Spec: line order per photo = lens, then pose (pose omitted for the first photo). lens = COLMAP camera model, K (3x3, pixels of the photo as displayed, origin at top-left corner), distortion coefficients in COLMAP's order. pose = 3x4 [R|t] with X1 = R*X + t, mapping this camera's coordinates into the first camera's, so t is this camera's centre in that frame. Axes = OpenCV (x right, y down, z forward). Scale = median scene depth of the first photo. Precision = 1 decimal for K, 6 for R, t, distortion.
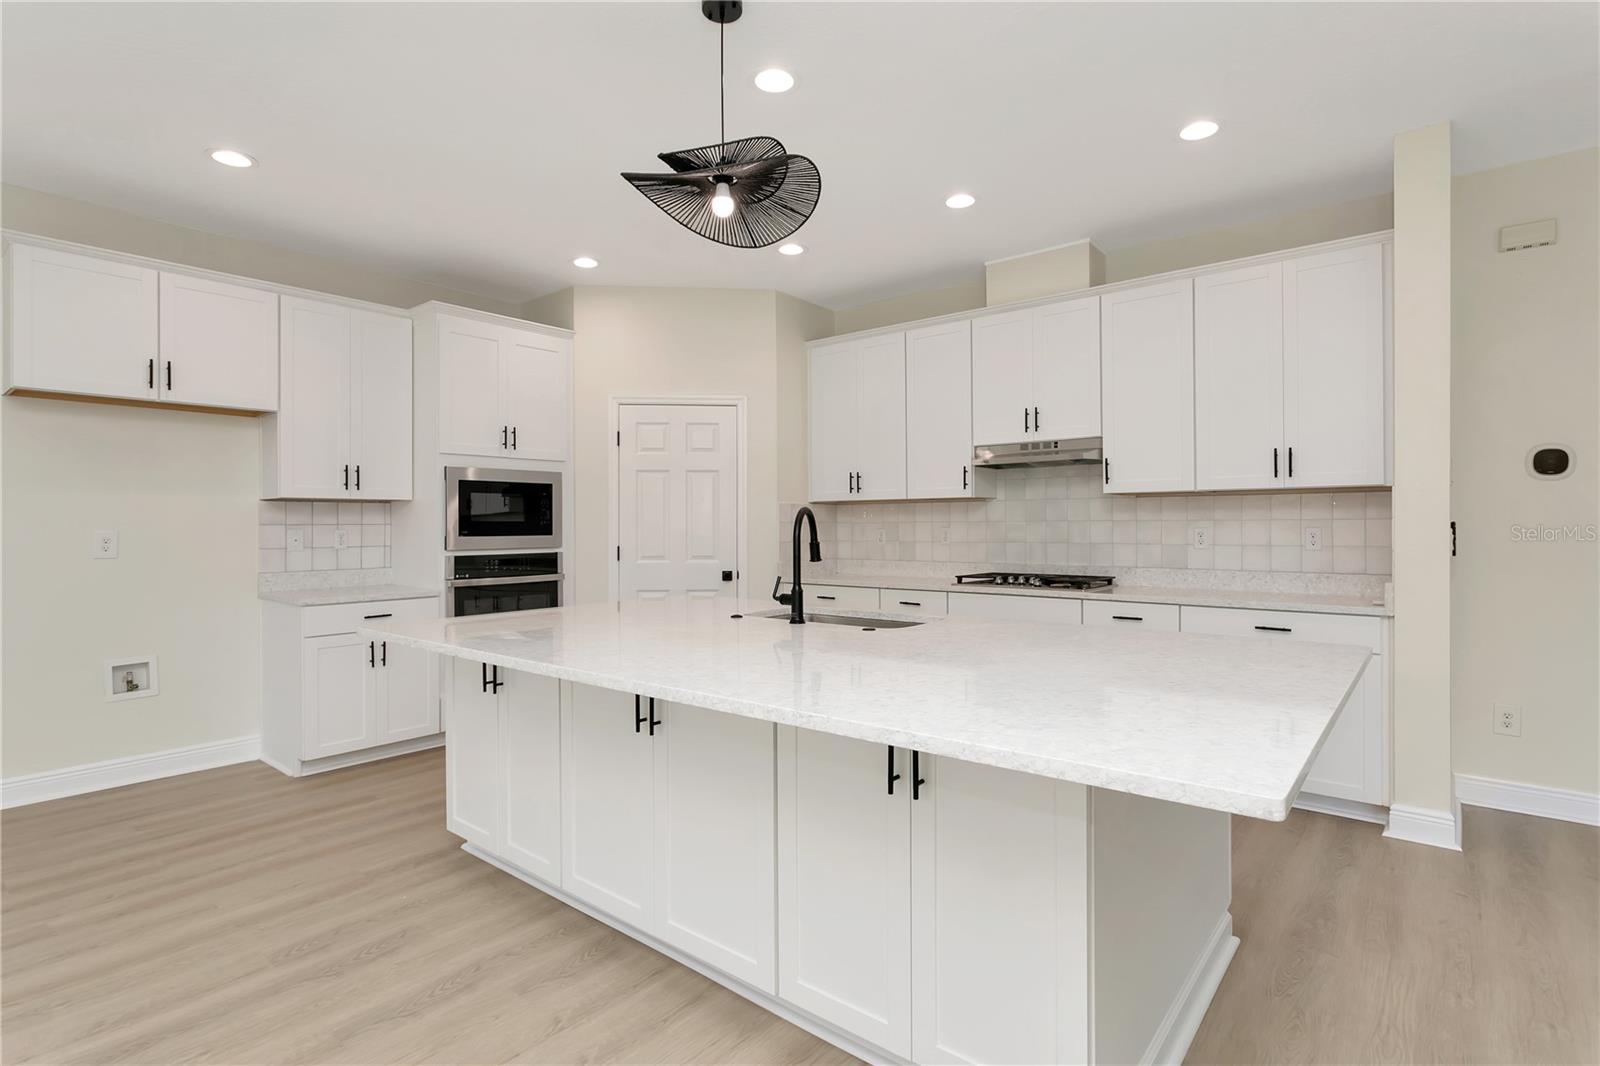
lens RADIAL K [[784.2, 0, 795.4], [0, 784.2, 526.2], [0, 0, 1]] dist [-0.003599, 0.003340]
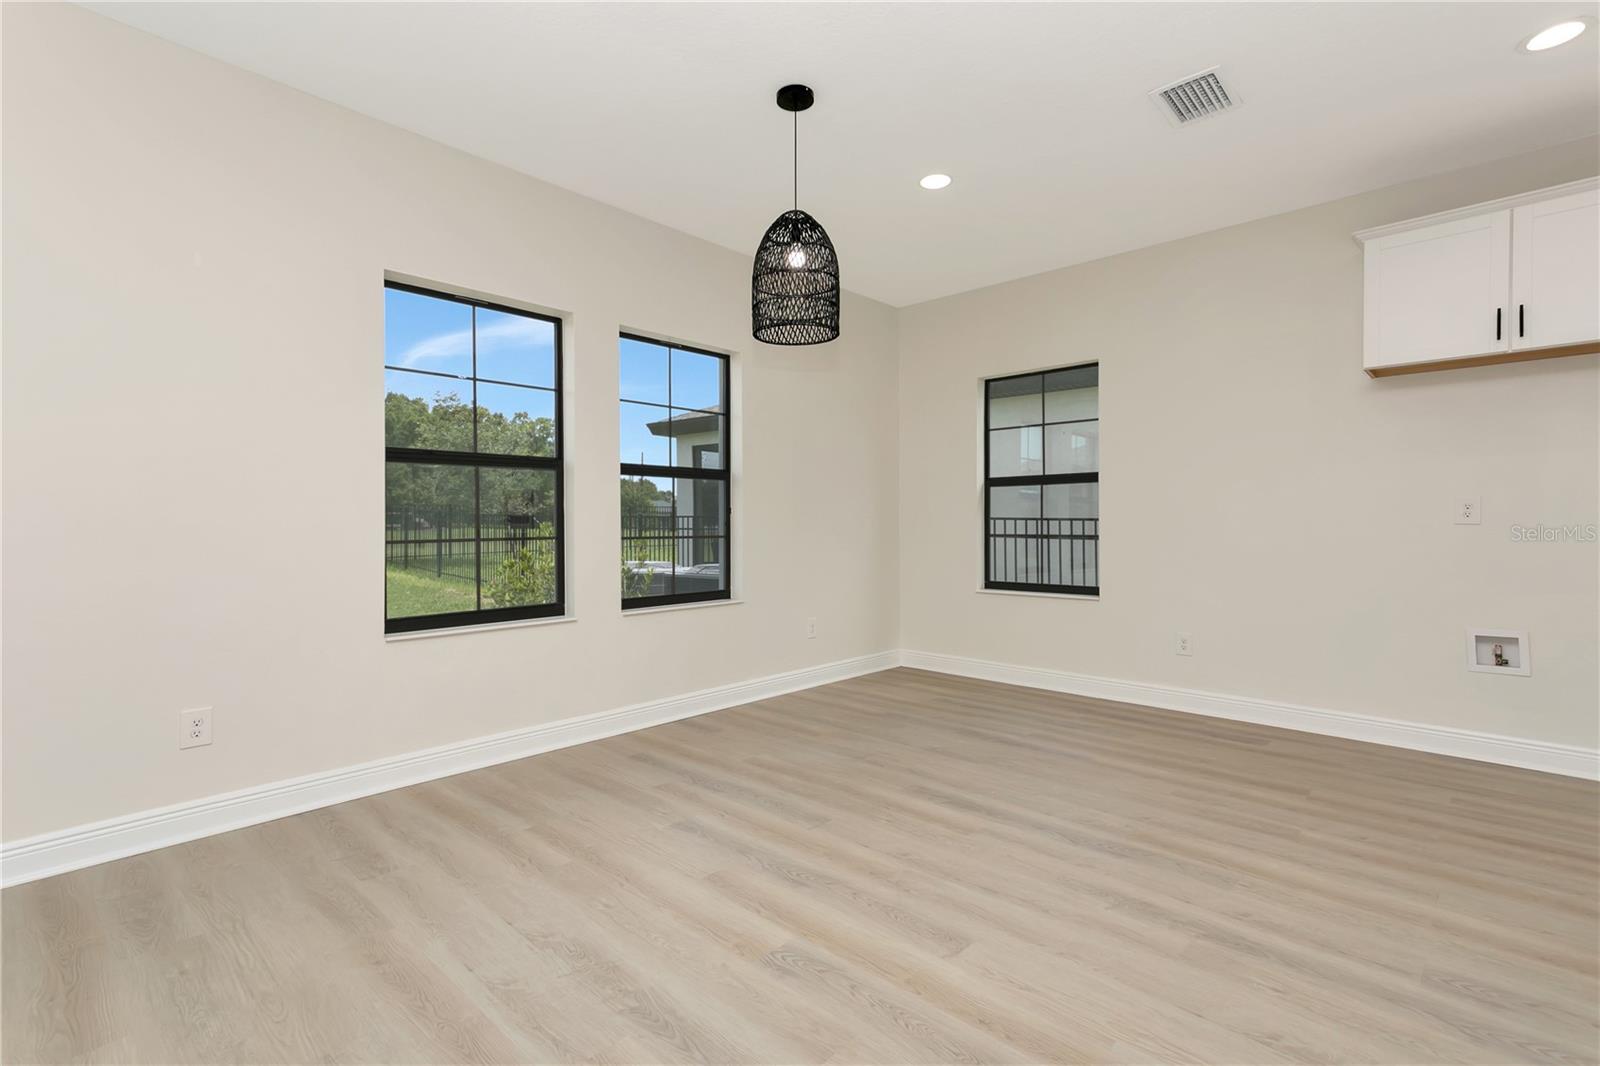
lens RADIAL K [[750.9, 0, 804.9], [0, 750.9, 521.5], [0, 0, 1]] dist [0.008909, 0.003995]
pose [[-0.062399, -0.000637, -0.998051, 0.118178], [0.000010, 1.000000, -0.000639, 0.037642], [0.998051, -0.000050, -0.062399, 0.224770]]
